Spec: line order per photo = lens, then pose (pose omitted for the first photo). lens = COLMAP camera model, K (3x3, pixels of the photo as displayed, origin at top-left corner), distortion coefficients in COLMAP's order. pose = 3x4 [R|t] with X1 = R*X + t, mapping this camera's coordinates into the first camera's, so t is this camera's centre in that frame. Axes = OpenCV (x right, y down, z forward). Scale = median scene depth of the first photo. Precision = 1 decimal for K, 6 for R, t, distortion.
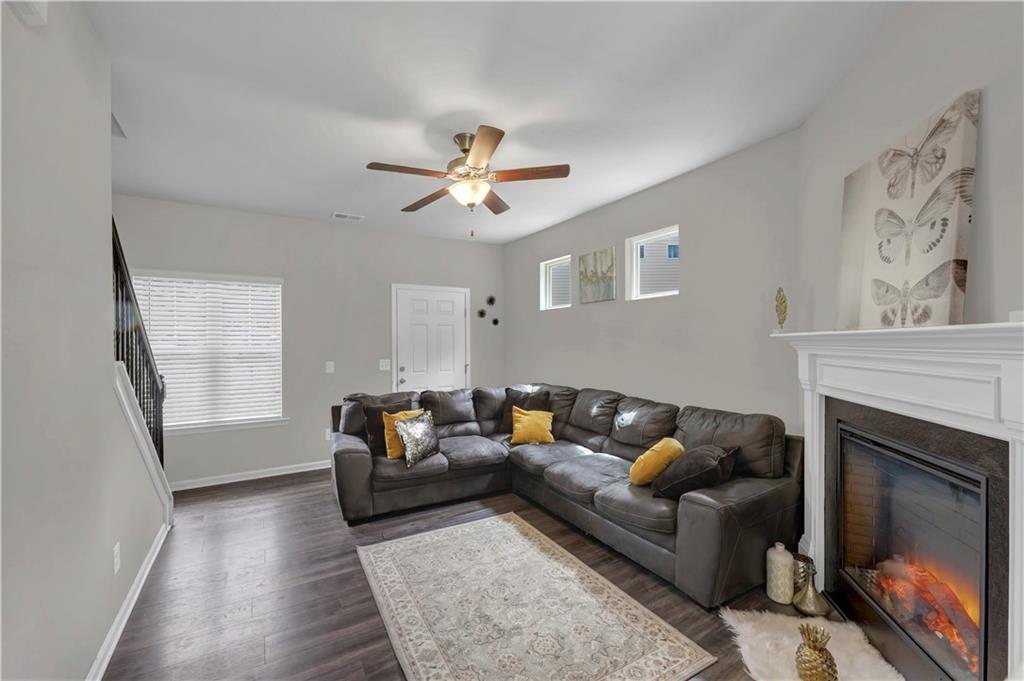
lens RADIAL K [[420.3, 0, 512.0], [0, 420.3, 340.5], [0, 0, 1]] dist [0.011116, -0.000055]
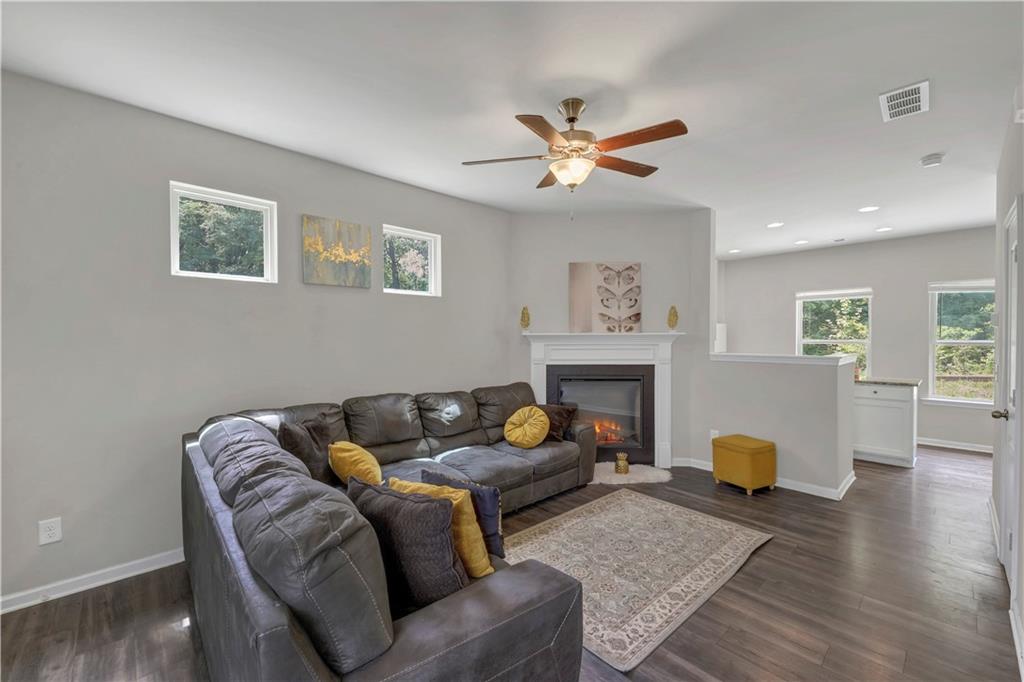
lens RADIAL K [[404.1, 0, 512.2], [0, 404.1, 344.1], [0, 0, 1]] dist [-0.025975, -0.000014]
pose [[-0.197440, -0.005504, 0.980299, -0.672171], [0.000601, 0.999983, 0.005735, 0.012431], [-0.980315, 0.001722, -0.197434, 0.957473]]
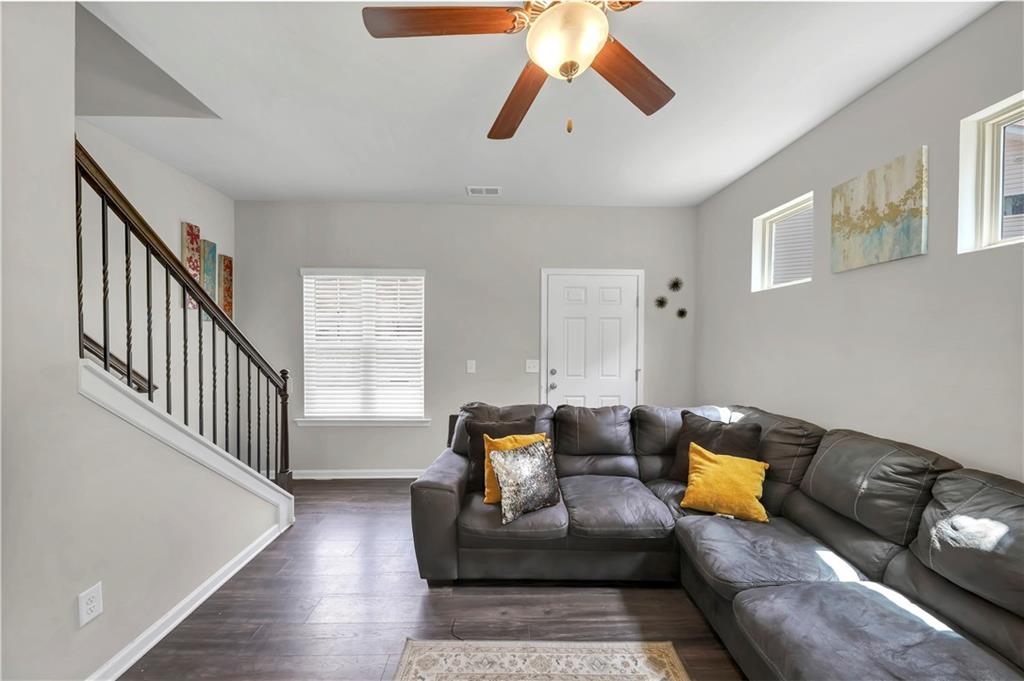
lens RADIAL K [[384.1, 0, 513.6], [0, 384.1, 346.6], [0, 0, 1]] dist [0.013940, -0.007437]
pose [[0.868877, 0.019016, -0.494662, 0.060813], [-0.008731, 0.999695, 0.023094, 0.001637], [0.494950, -0.015747, 0.868779, 0.413347]]
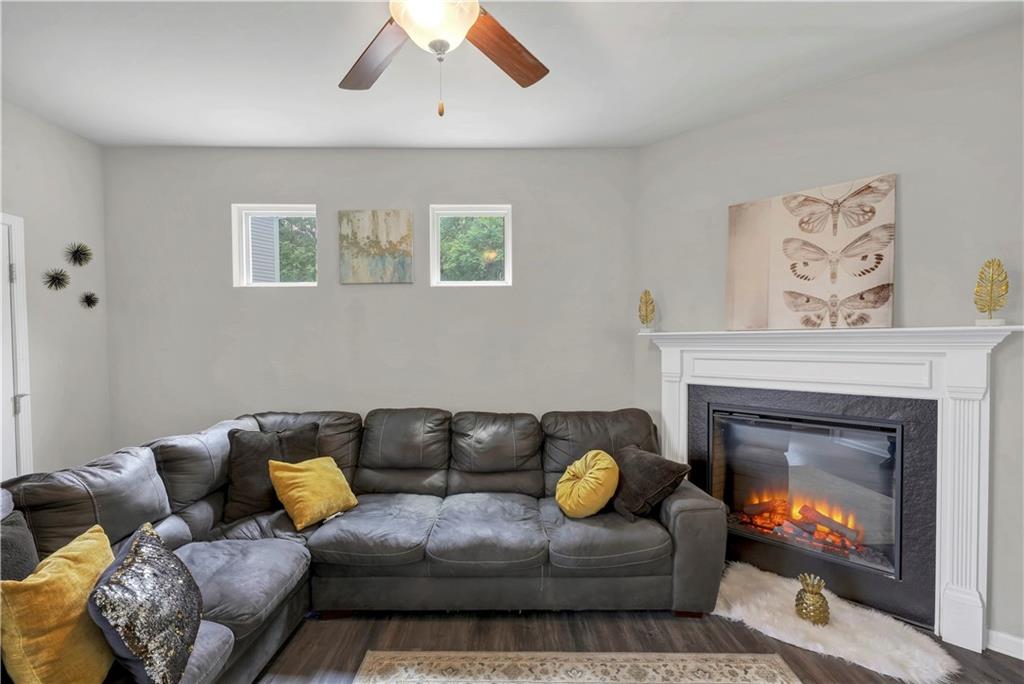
lens RADIAL K [[438.0, 0, 511.4], [0, 438.0, 348.7], [0, 0, 1]] dist [0.009288, 0.000131]
pose [[0.506388, -0.014931, 0.862176, -0.359402], [0.000560, 0.999856, 0.016987, 0.004258], [-0.862305, -0.008119, 0.506324, 0.505022]]
